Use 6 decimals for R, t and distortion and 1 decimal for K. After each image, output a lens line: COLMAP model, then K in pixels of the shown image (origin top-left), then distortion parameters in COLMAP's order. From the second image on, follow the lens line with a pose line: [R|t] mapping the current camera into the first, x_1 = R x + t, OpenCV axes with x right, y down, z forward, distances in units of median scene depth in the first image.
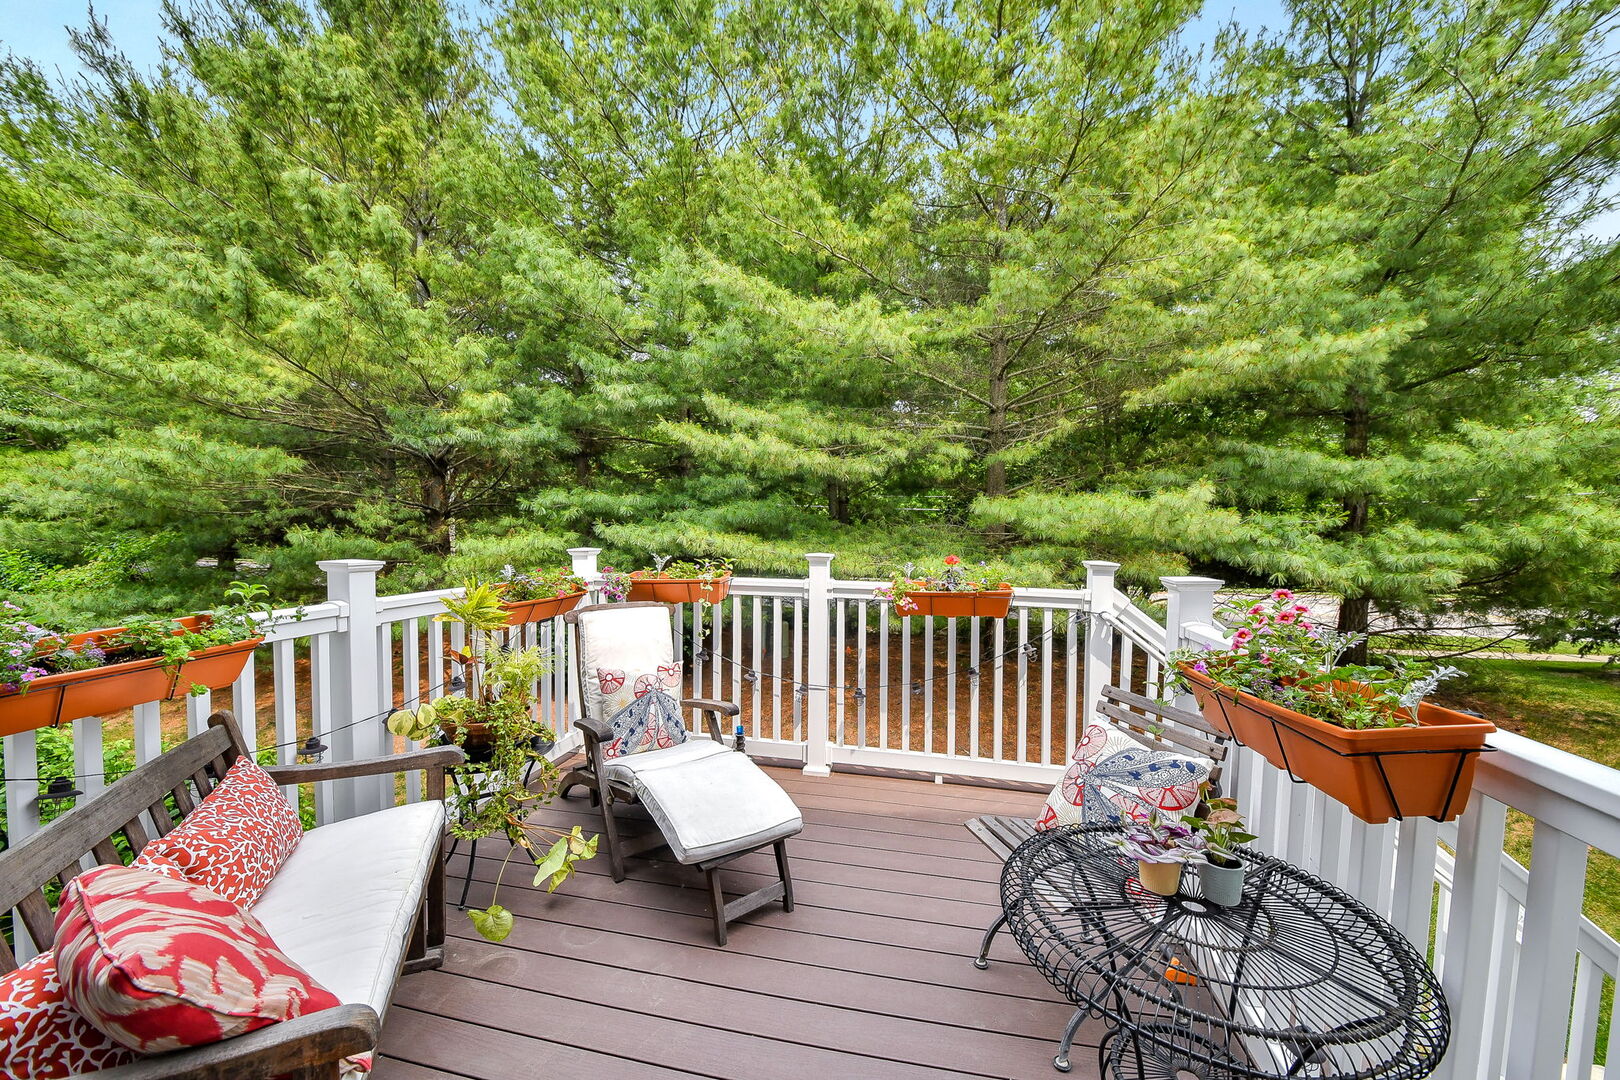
lens RADIAL K [[613.4, 0, 820.3], [0, 613.4, 537.8], [0, 0, 1]] dist [-0.000523, -0.000355]
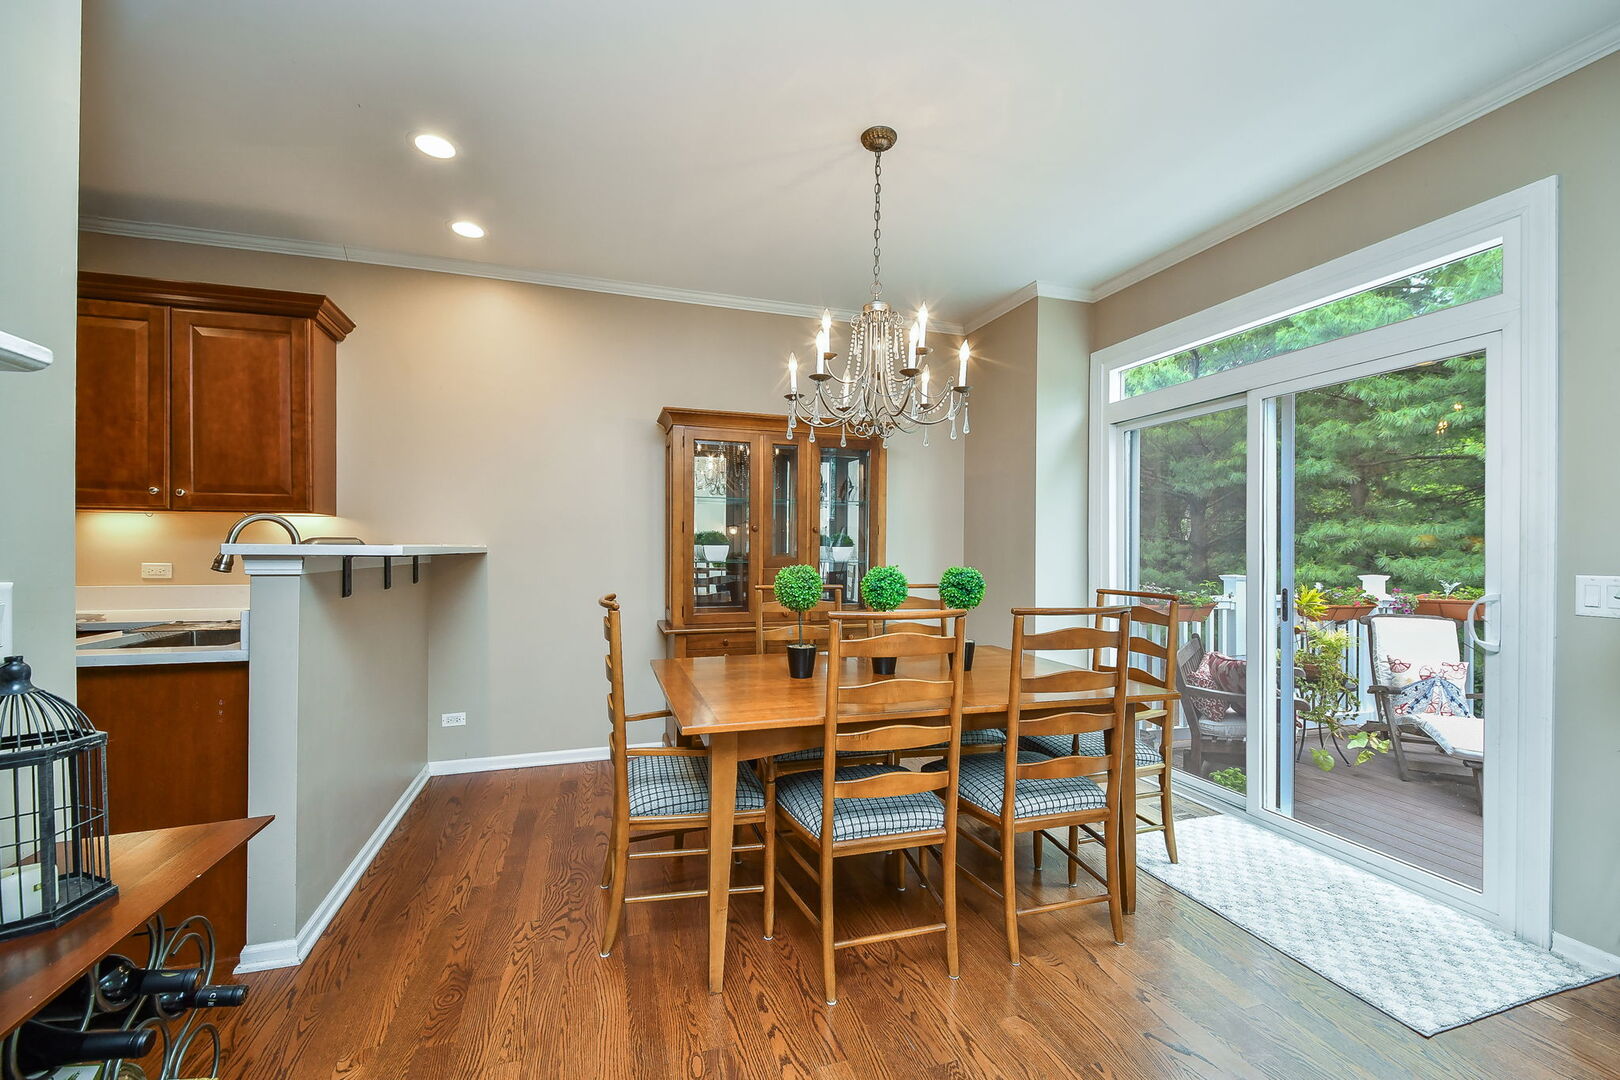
lens RADIAL K [[666.0, 0, 809.3], [0, 666.0, 550.6], [0, 0, 1]] dist [-0.001631, -0.000427]
pose [[0.493435, -0.007331, -0.869752, 0.107071], [-0.020215, 0.999598, -0.019895, 0.006989], [0.869547, 0.027399, 0.493089, -0.313193]]
